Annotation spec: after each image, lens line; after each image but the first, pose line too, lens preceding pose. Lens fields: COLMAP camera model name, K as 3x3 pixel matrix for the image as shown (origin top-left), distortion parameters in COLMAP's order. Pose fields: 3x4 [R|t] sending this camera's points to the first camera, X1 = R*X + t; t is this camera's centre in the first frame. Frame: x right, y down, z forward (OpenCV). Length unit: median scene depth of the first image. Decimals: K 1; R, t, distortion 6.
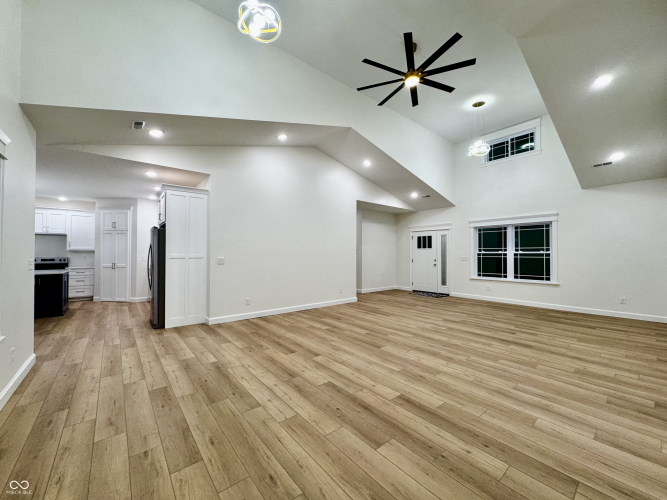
lens RADIAL K [[268.1, 0, 330.5], [0, 268.1, 252.6], [0, 0, 1]] dist [-0.009242, 0.000801]
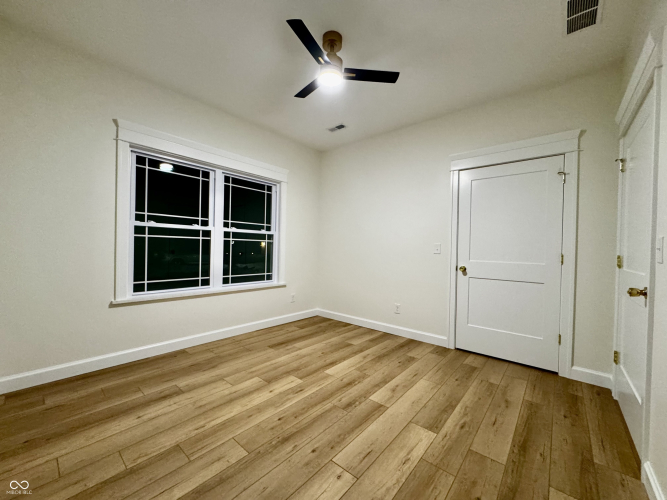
lens RADIAL K [[268.1, 0, 331.9], [0, 268.1, 250.0], [0, 0, 1]] dist [-0.009242, 0.000801]
pose [[-0.167850, -0.001556, 0.985811, 0.279629], [-0.013679, 0.999906, -0.000751, 0.050008], [-0.985718, -0.013611, -0.167856, 1.328408]]
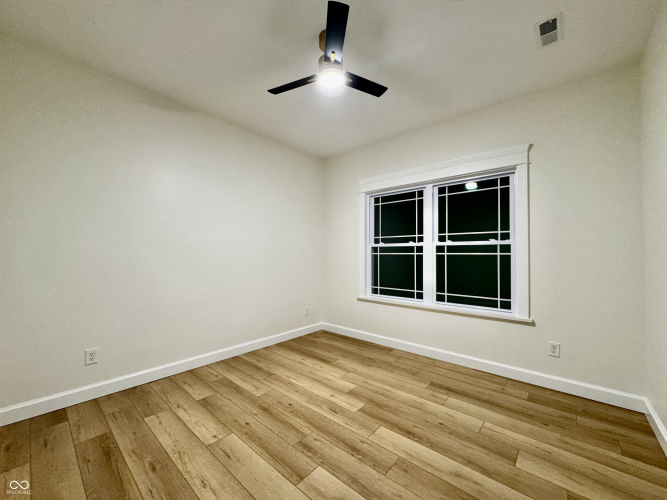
lens RADIAL K [[268.1, 0, 335.4], [0, 268.1, 249.2], [0, 0, 1]] dist [-0.009242, 0.000801]
pose [[0.986959, 0.025632, 0.158918, 0.664684], [-0.019947, 0.999106, -0.037265, 0.043469], [-0.159731, 0.033609, 0.986588, 0.862757]]
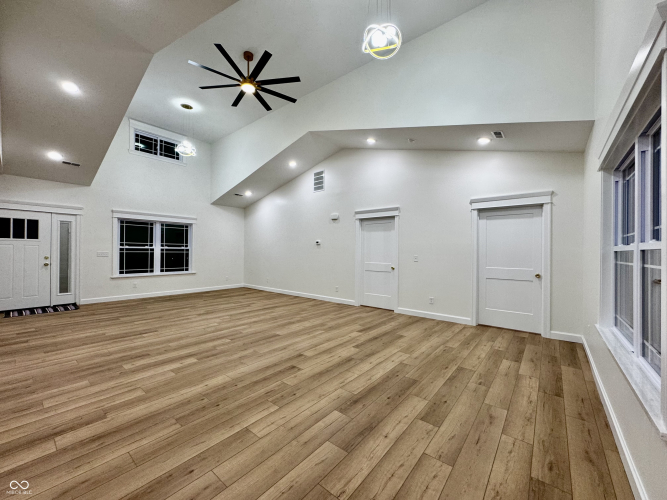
lens RADIAL K [[268.1, 0, 338.1], [0, 268.1, 250.9], [0, 0, 1]] dist [-0.009242, 0.000801]
pose [[-0.214803, -0.003316, 0.976652, -0.755624], [-0.012834, 0.999917, 0.000572, 0.003747], [-0.976573, -0.012412, -0.214828, 0.801773]]
